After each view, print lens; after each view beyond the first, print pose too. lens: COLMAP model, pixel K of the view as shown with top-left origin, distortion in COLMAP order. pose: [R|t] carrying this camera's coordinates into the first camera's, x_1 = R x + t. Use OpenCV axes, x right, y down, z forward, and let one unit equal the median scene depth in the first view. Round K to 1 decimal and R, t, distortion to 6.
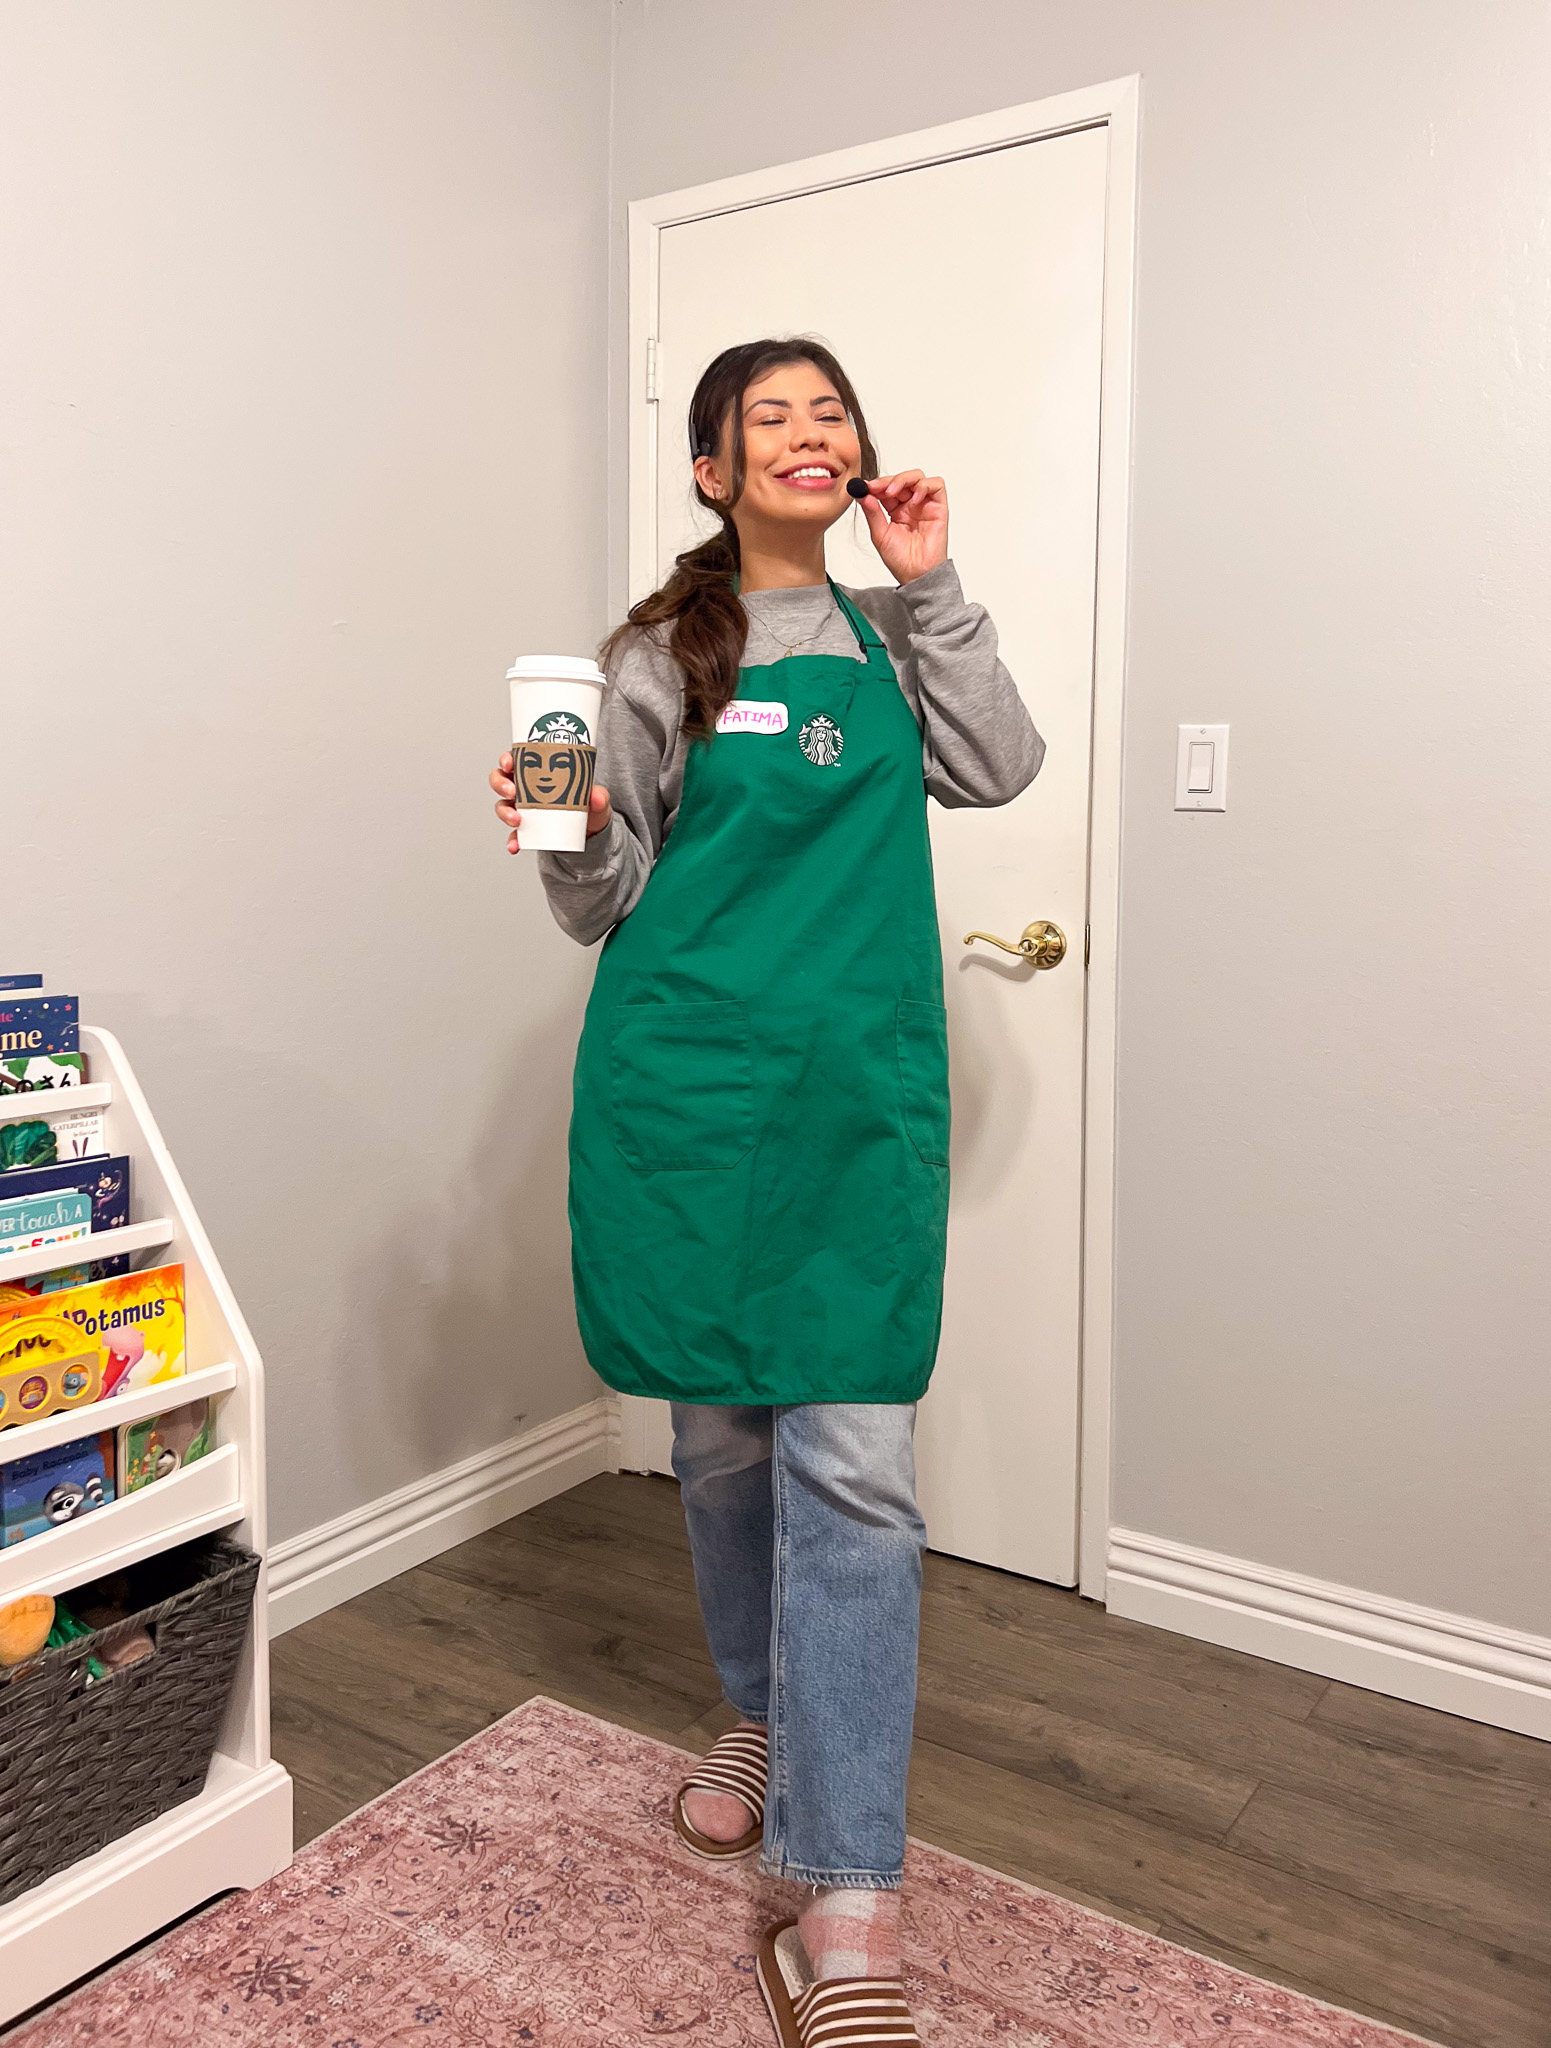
lens RADIAL K [[1683.2, 0, 738.3], [0, 1683.2, 915.1], [0, 0, 1]] dist [0.055609, -0.064158]
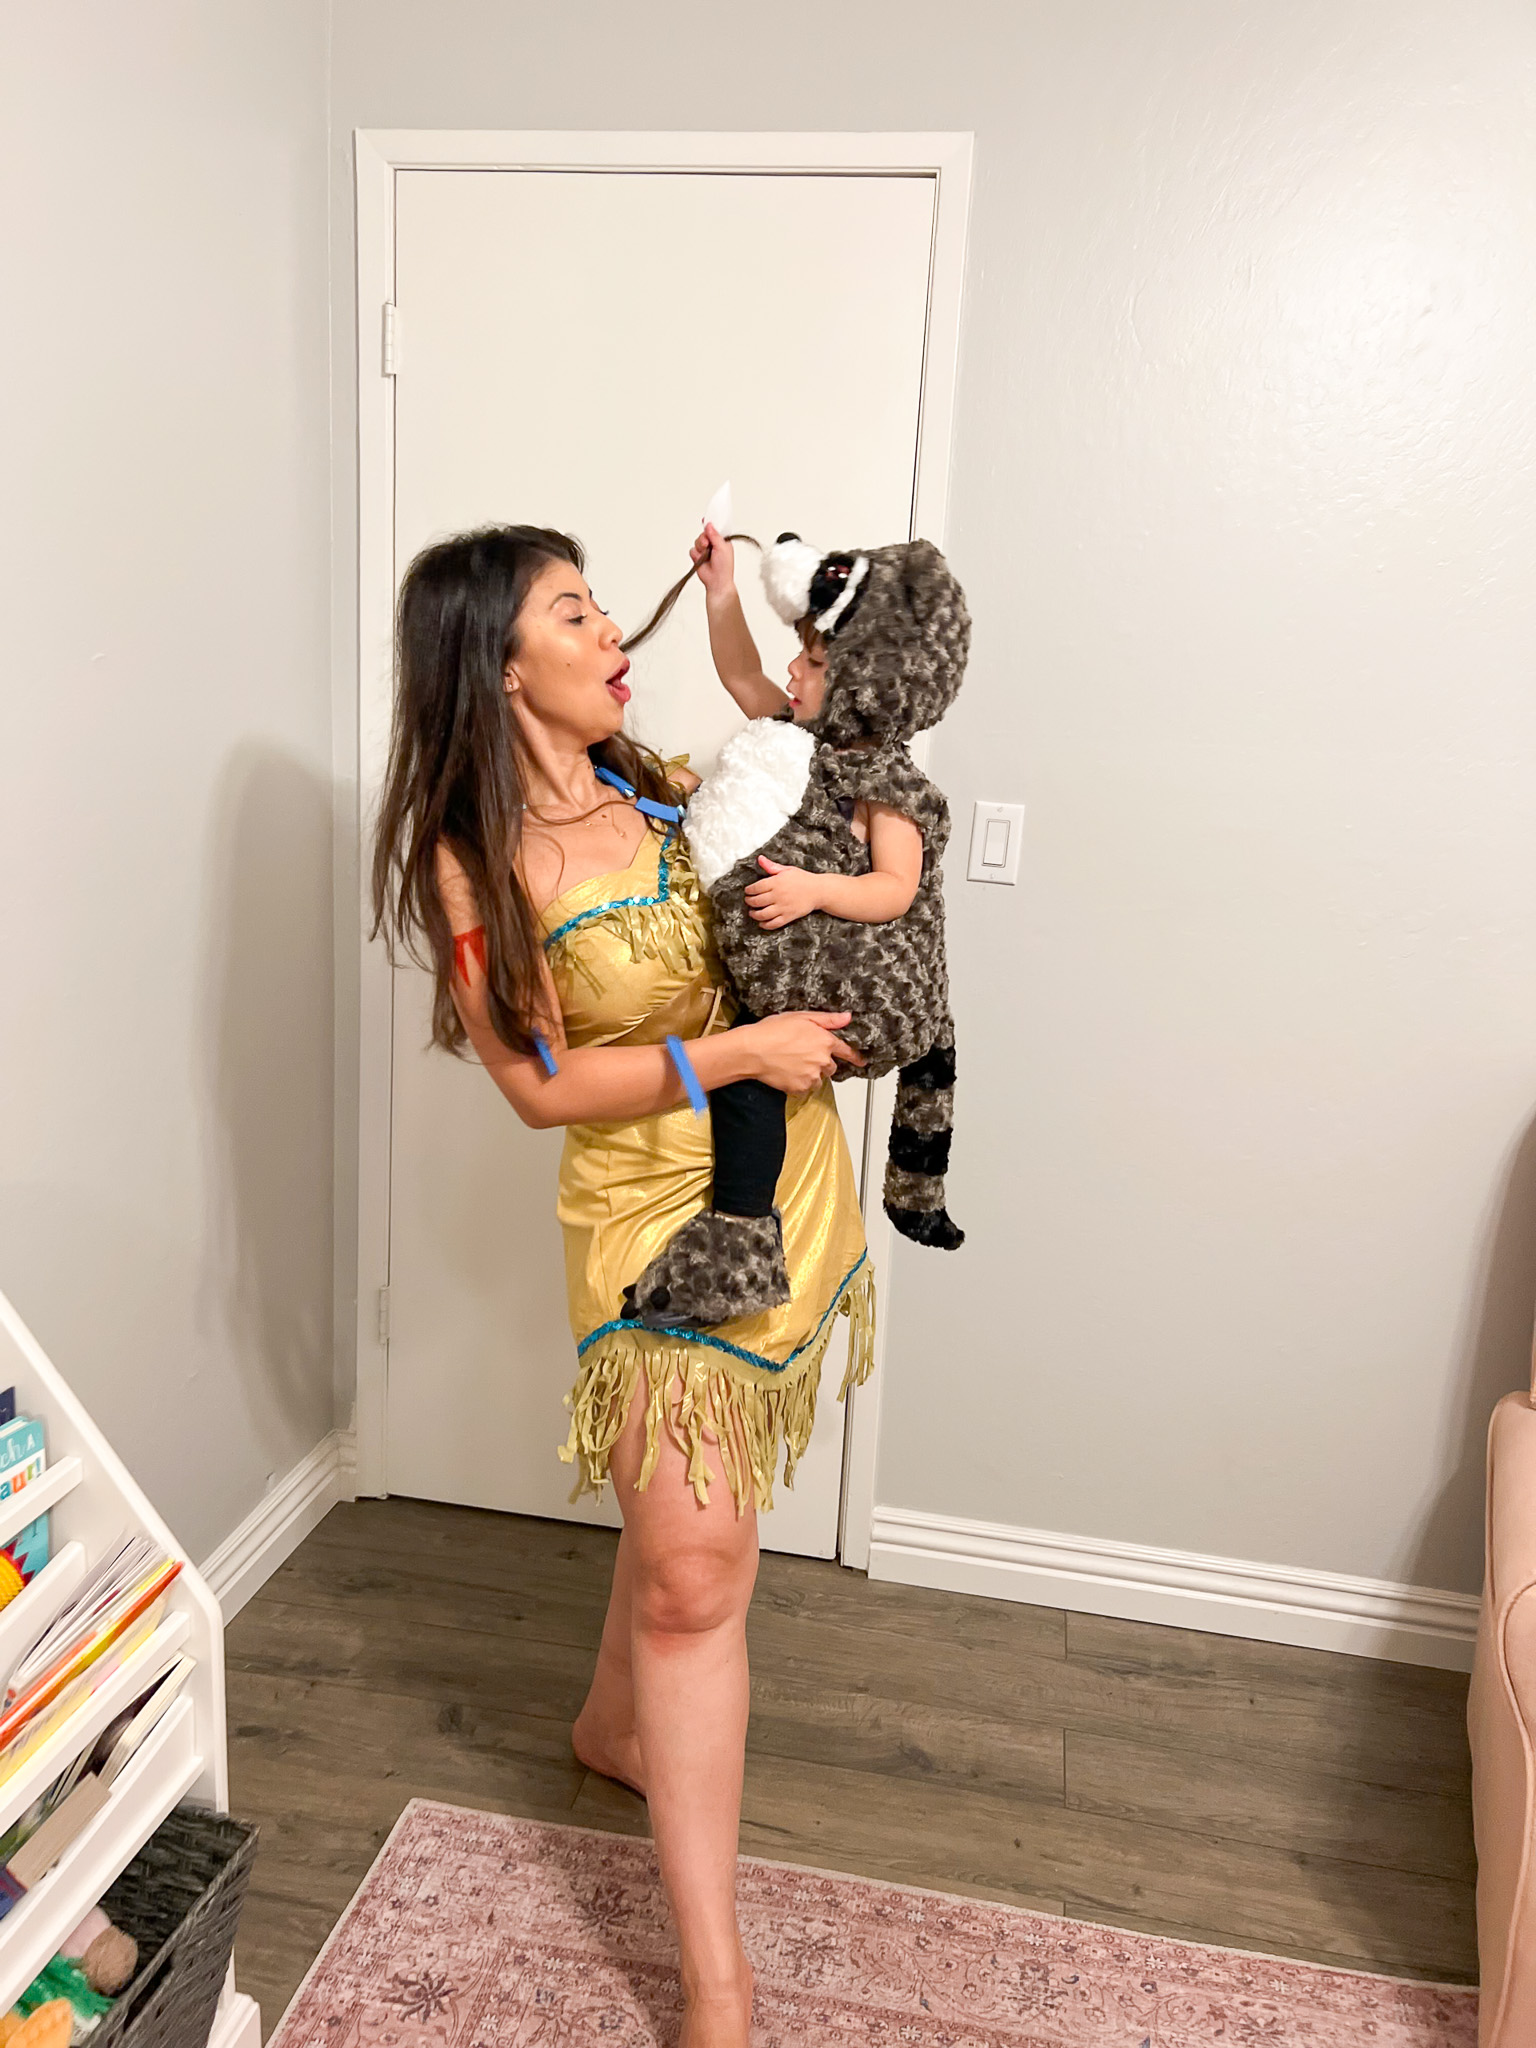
lens RADIAL K [[1536.6, 0, 780.5], [0, 1536.6, 1002.2], [0, 0, 1]] dist [0.056251, -0.075986]
pose [[0.911117, -0.043046, 0.409893, -0.316444], [-0.026720, 0.986269, 0.162969, -0.176512], [-0.411280, -0.159436, 0.897457, 0.201006]]
